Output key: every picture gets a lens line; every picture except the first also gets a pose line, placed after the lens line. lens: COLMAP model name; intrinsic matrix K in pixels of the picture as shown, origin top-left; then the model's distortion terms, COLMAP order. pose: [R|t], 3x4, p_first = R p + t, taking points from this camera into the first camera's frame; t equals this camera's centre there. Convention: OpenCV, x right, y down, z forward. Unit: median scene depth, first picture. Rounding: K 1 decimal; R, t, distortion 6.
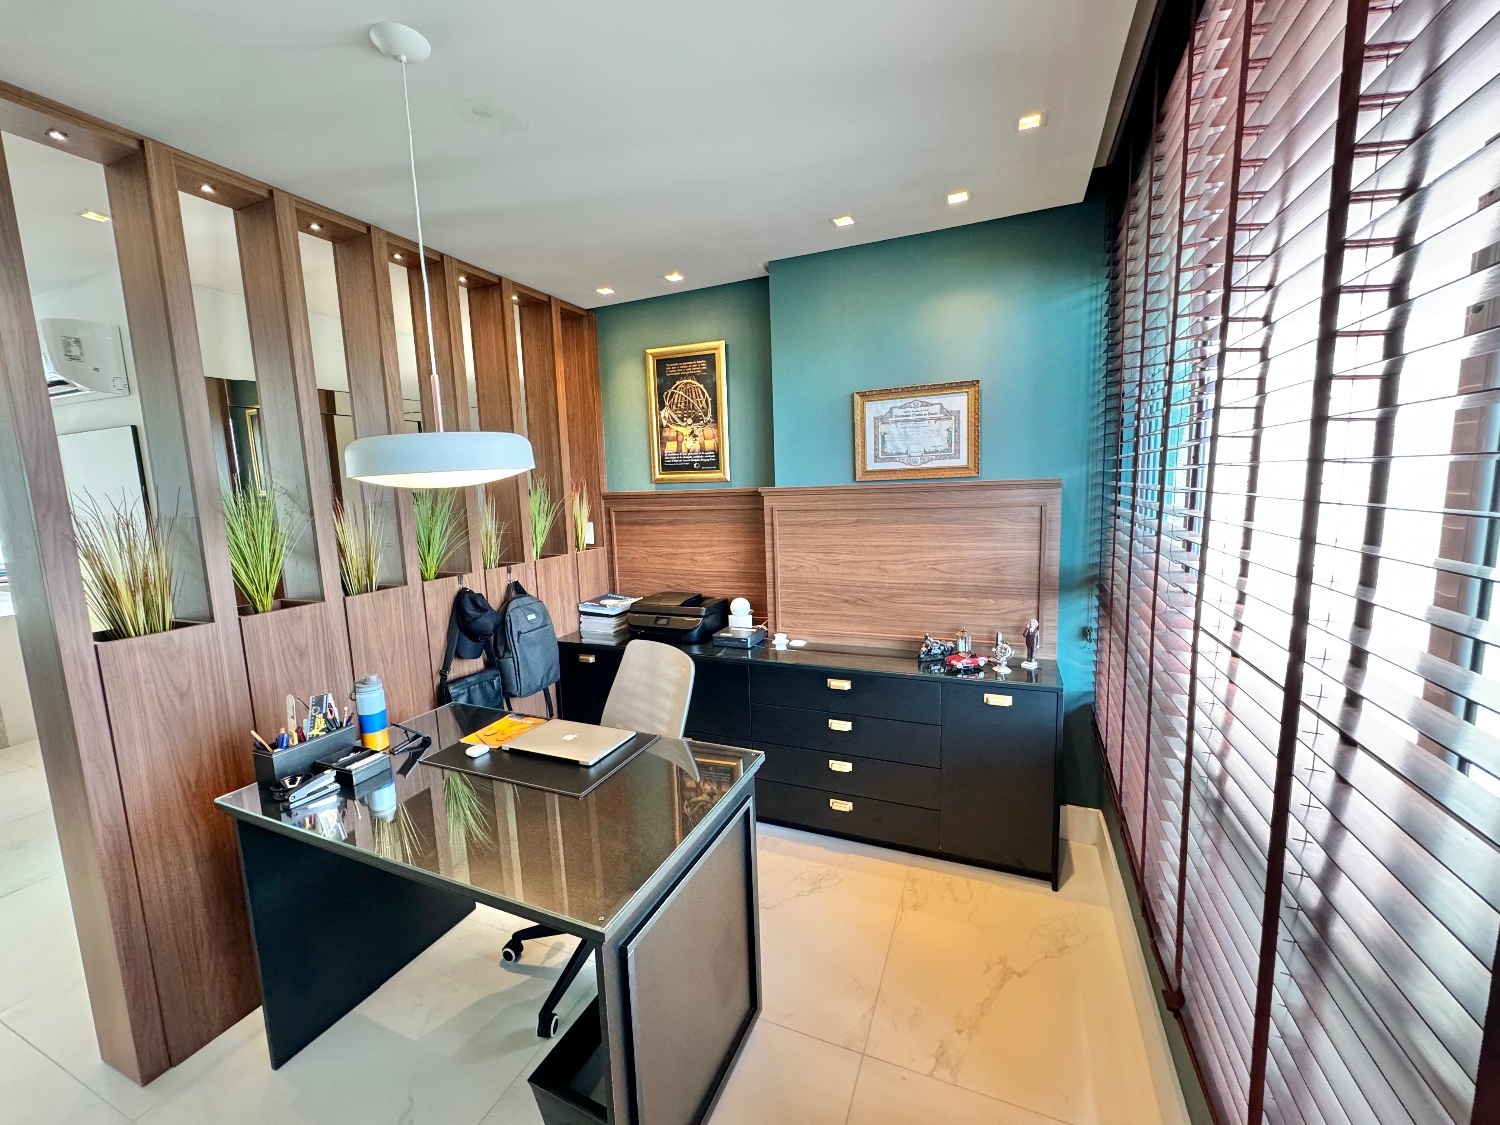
lens RADIAL K [[590.1, 0, 747.3], [0, 590.1, 578.3], [0, 0, 1]] dist [-0.042718, 0.000317]
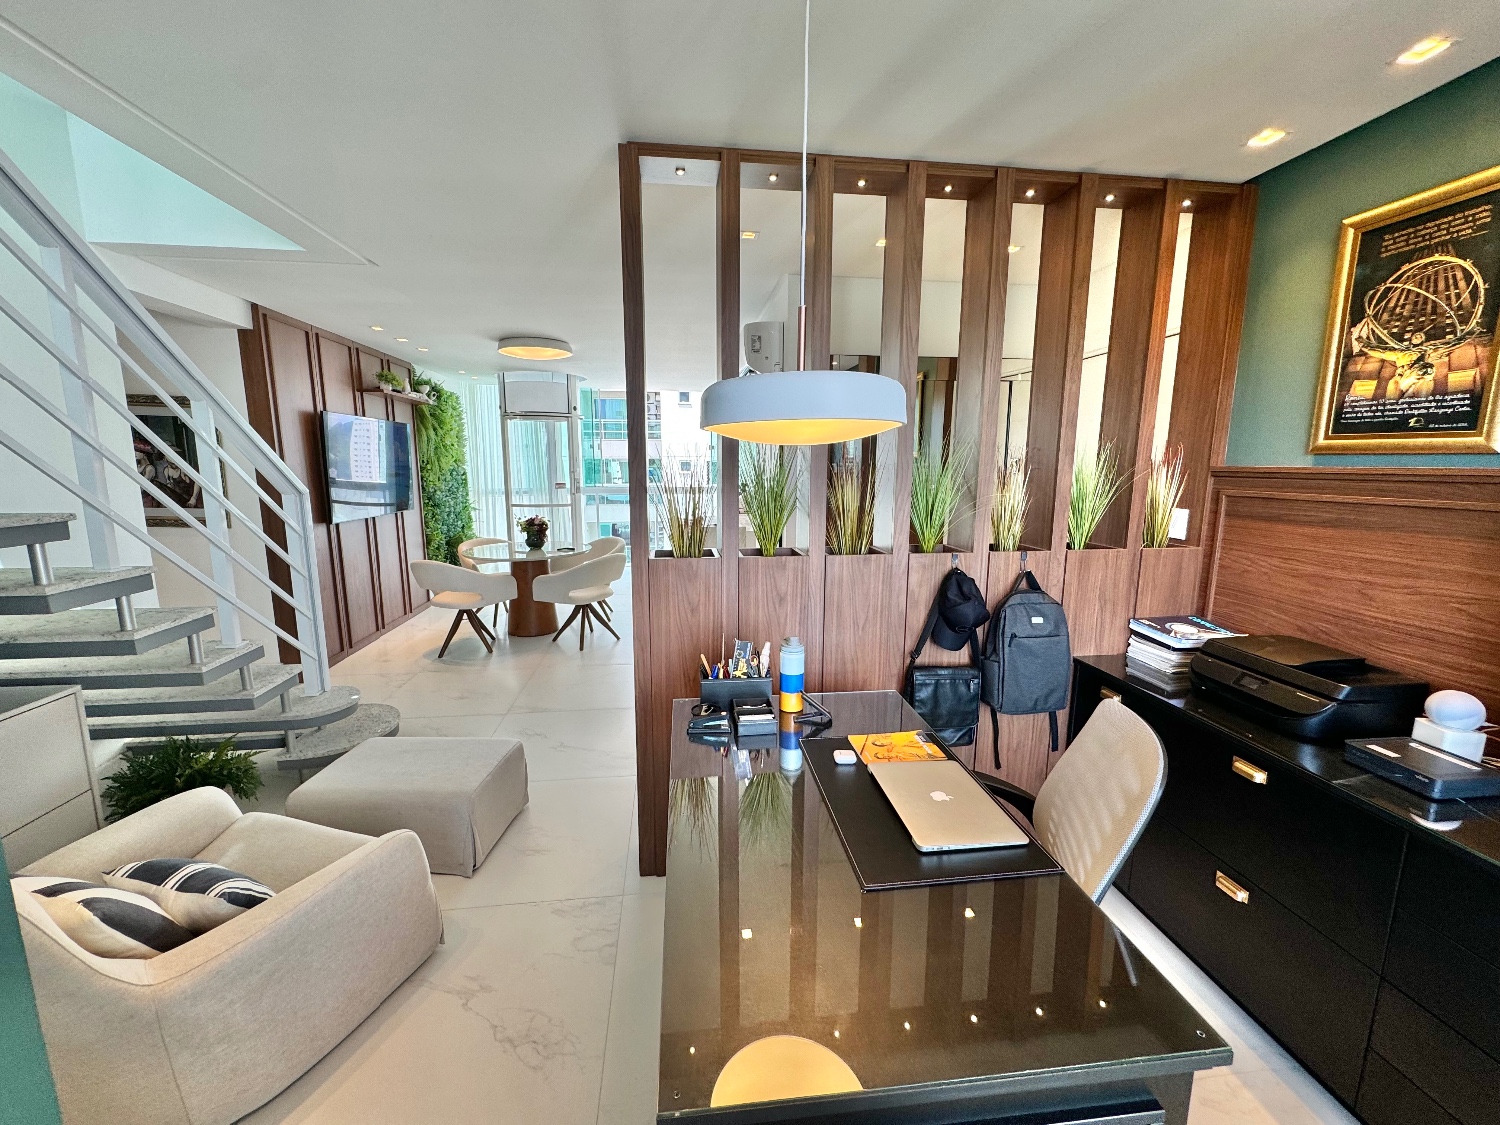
lens RADIAL K [[600.5, 0, 747.5], [0, 600.5, 560.2], [0, 0, 1]] dist [-0.001981, 0.000691]
pose [[0.497685, 0.174056, -0.849714, 0.095548], [-0.155405, 0.981699, 0.110070, -0.036591], [0.853322, 0.077270, 0.515626, 0.222463]]
